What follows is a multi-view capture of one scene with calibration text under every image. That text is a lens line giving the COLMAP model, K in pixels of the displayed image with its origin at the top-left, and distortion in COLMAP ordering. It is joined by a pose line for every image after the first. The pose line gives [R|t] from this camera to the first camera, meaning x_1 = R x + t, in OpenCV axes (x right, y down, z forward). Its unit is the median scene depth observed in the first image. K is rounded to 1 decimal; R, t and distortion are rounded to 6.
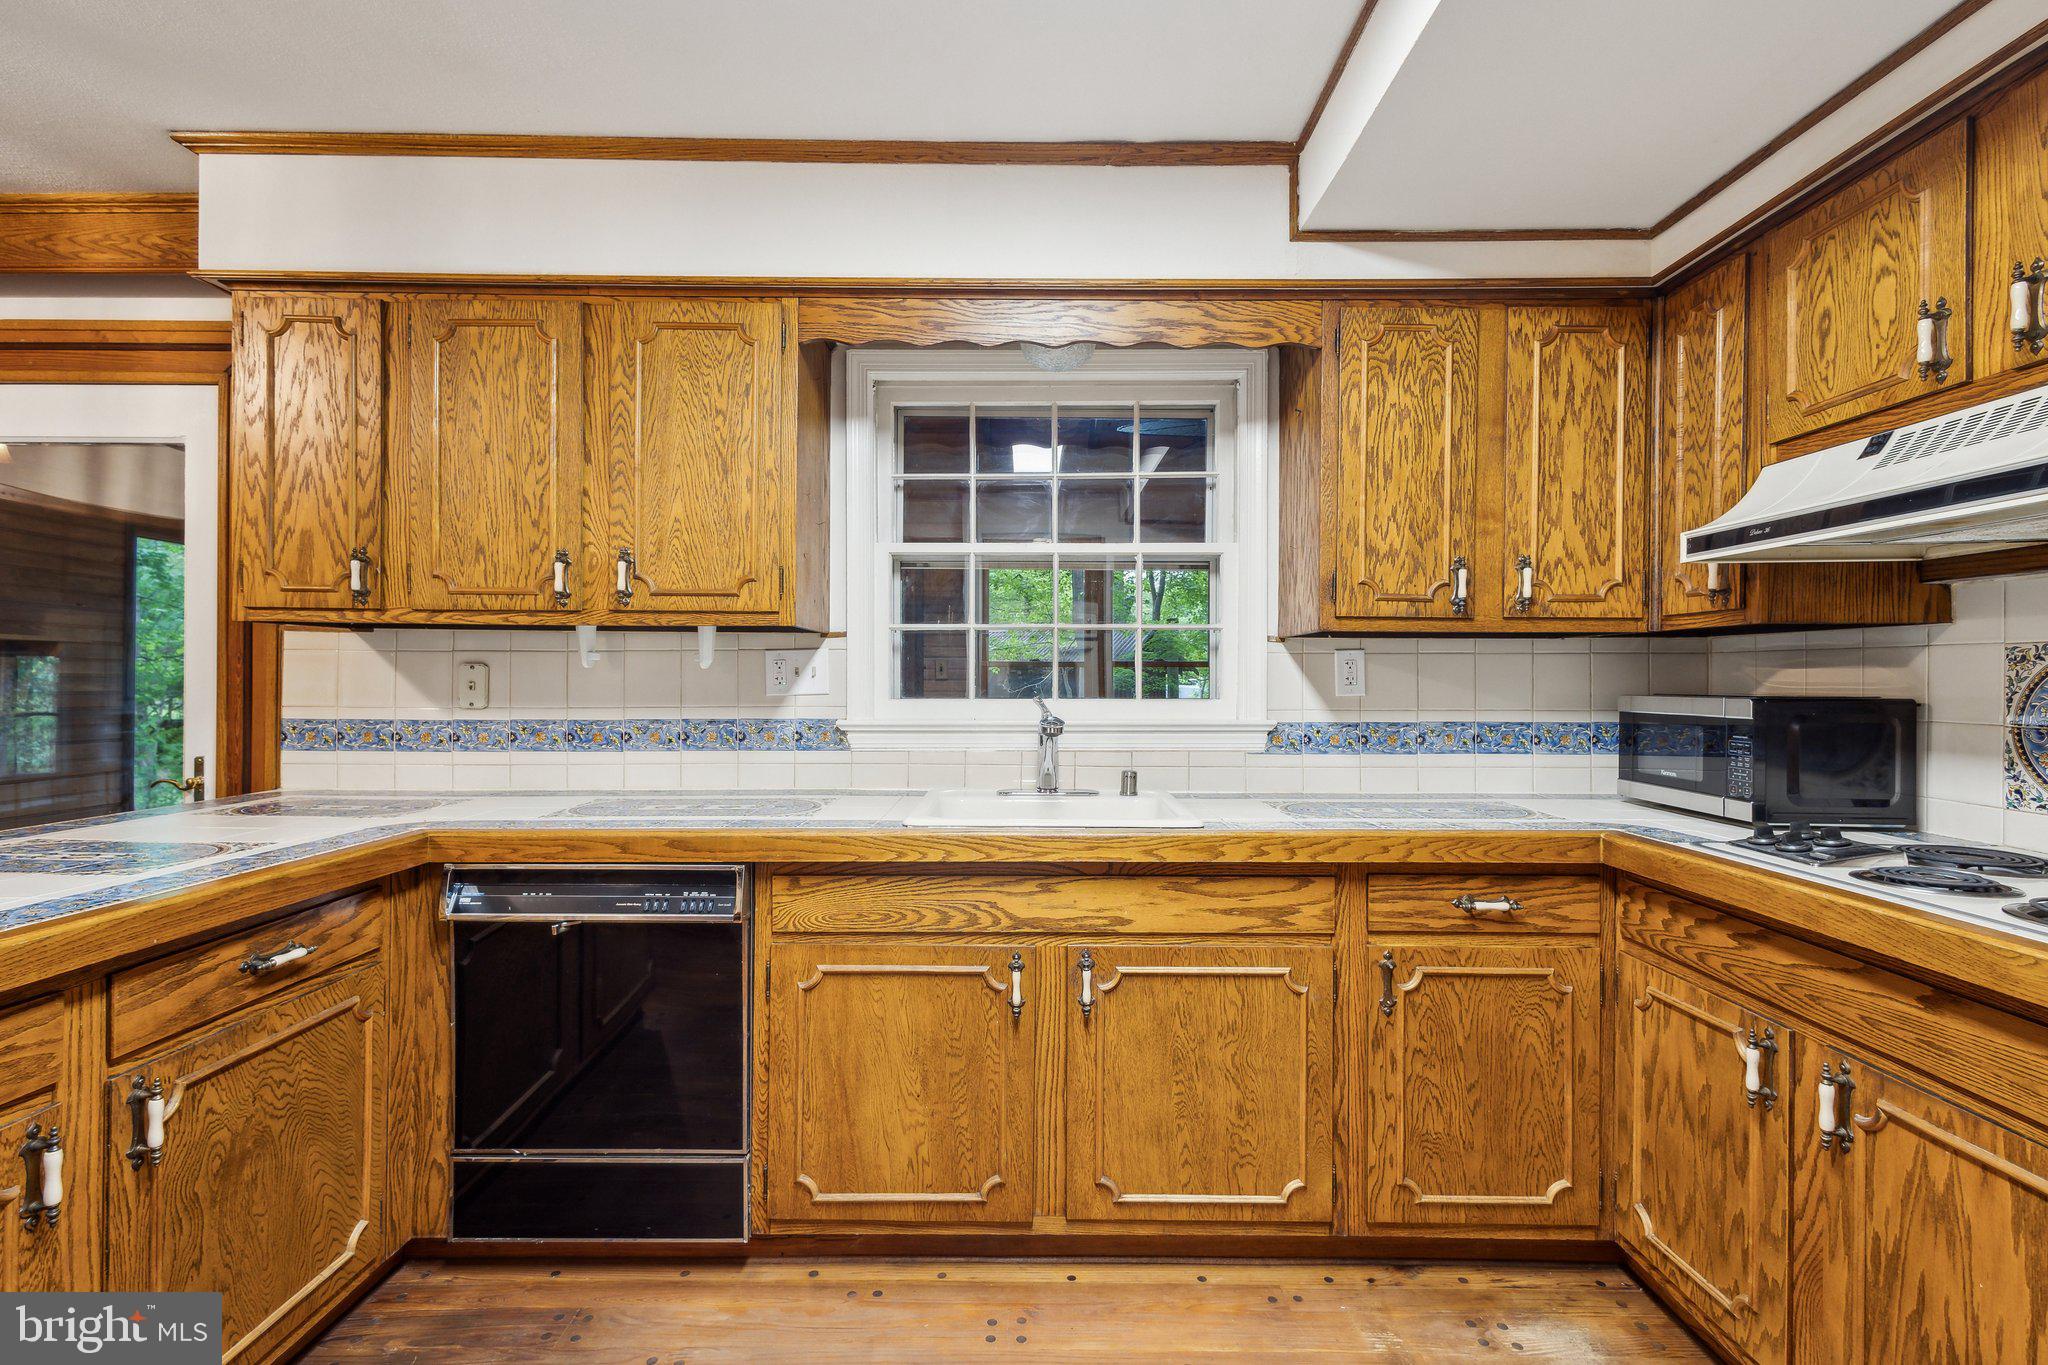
lens RADIAL K [[959.4, 0, 1024.2], [0, 959.4, 679.4], [0, 0, 1]] dist [0.005337, 0.000240]
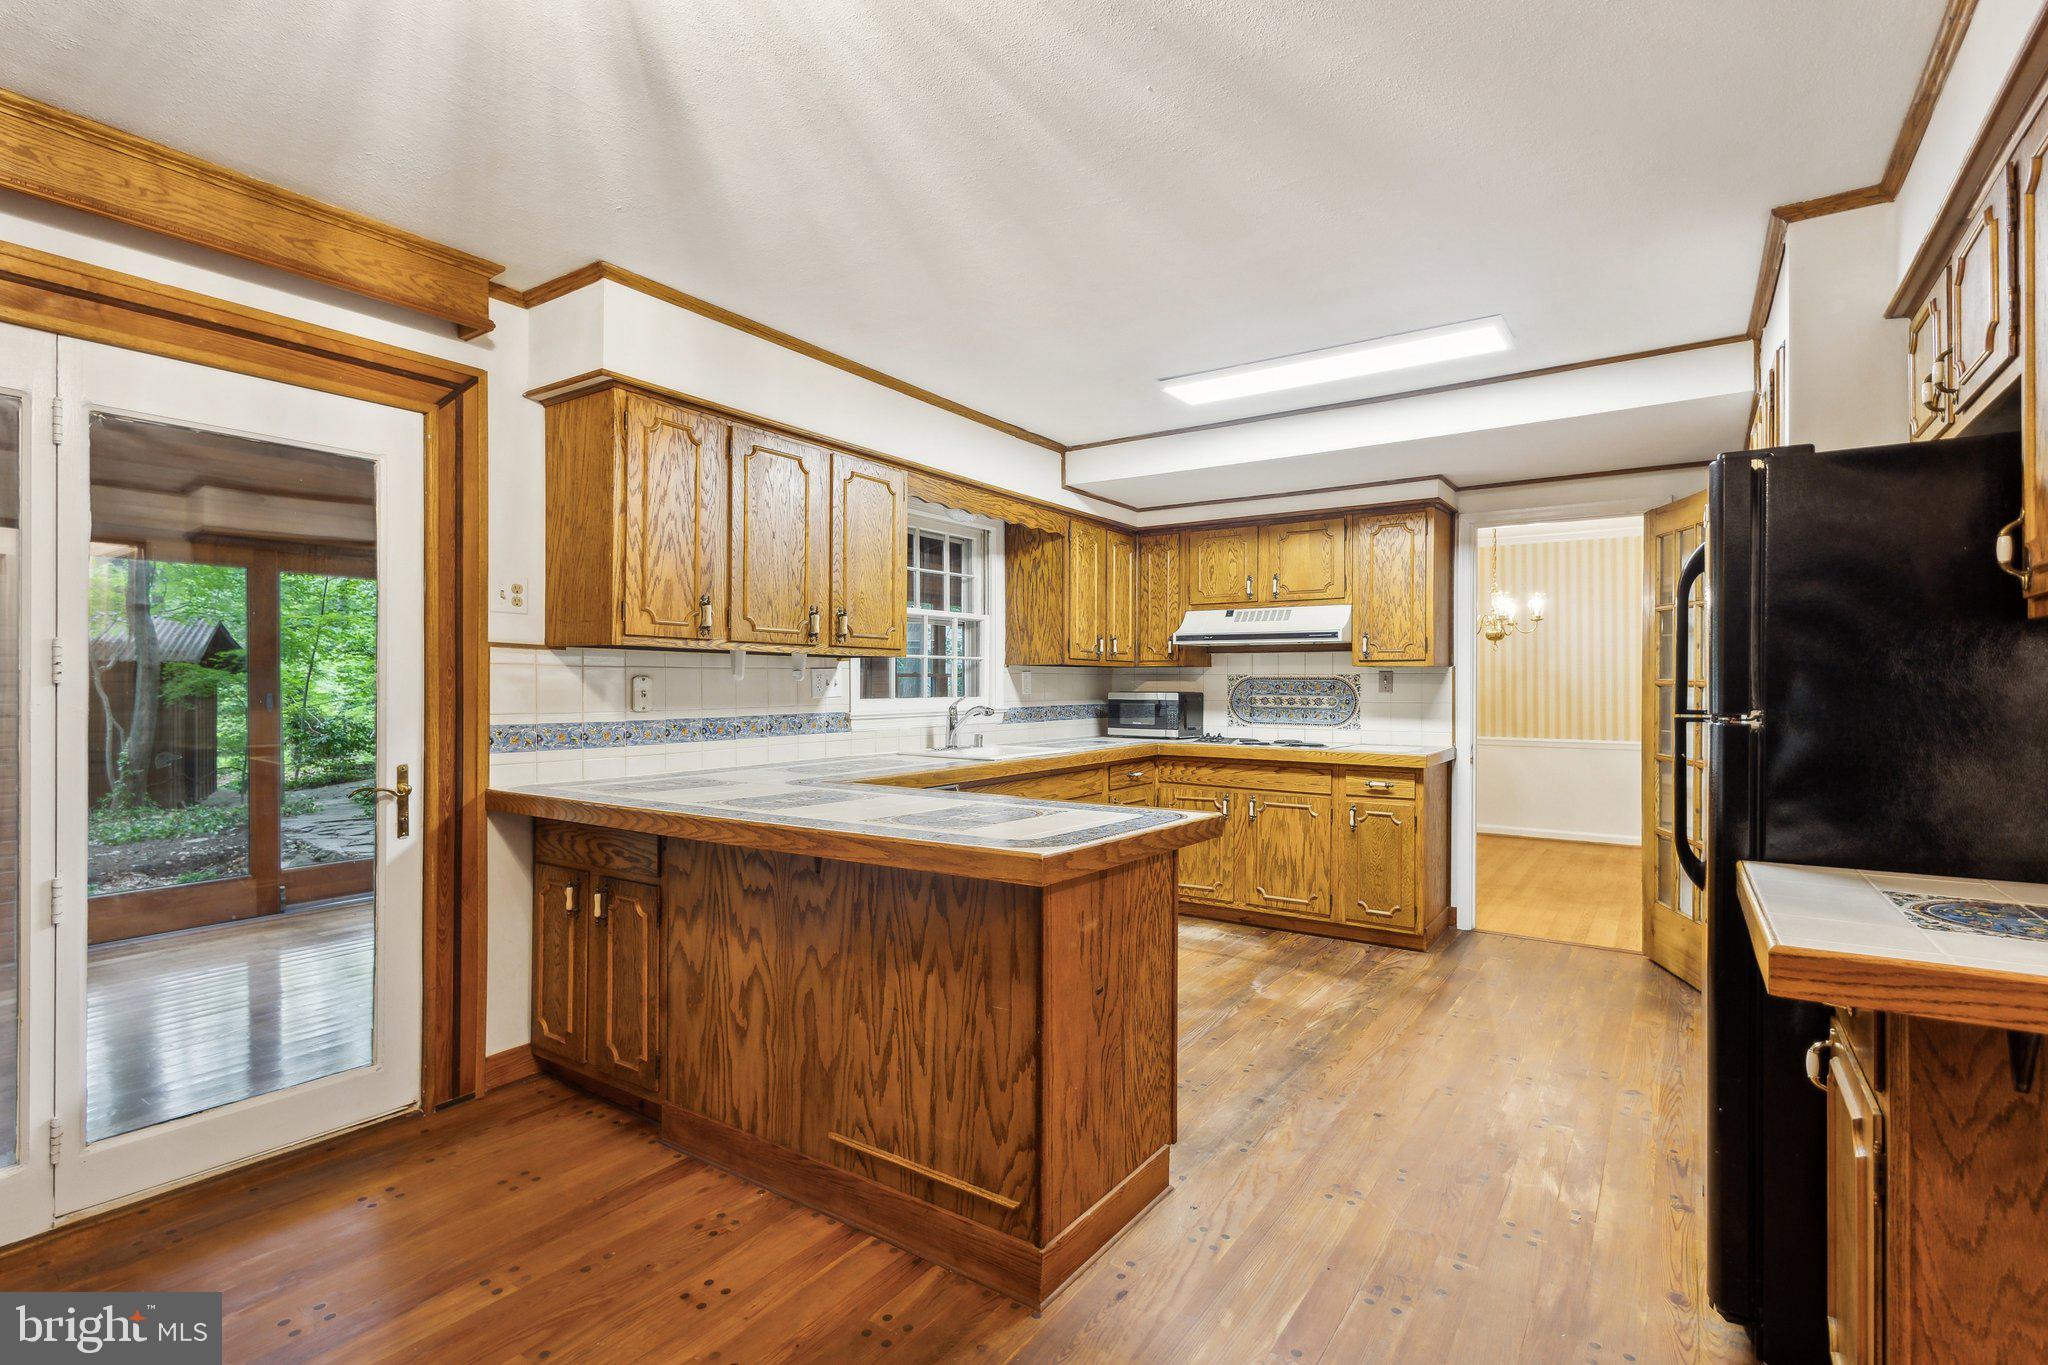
lens RADIAL K [[959.4, 0, 1028.6], [0, 959.4, 683.7], [0, 0, 1]] dist [0.005337, 0.000240]
pose [[0.559743, -0.002428, 0.828663, -1.488560], [-0.000328, 0.999995, 0.003152, -0.012494], [-0.828666, -0.002036, 0.559739, -0.163751]]
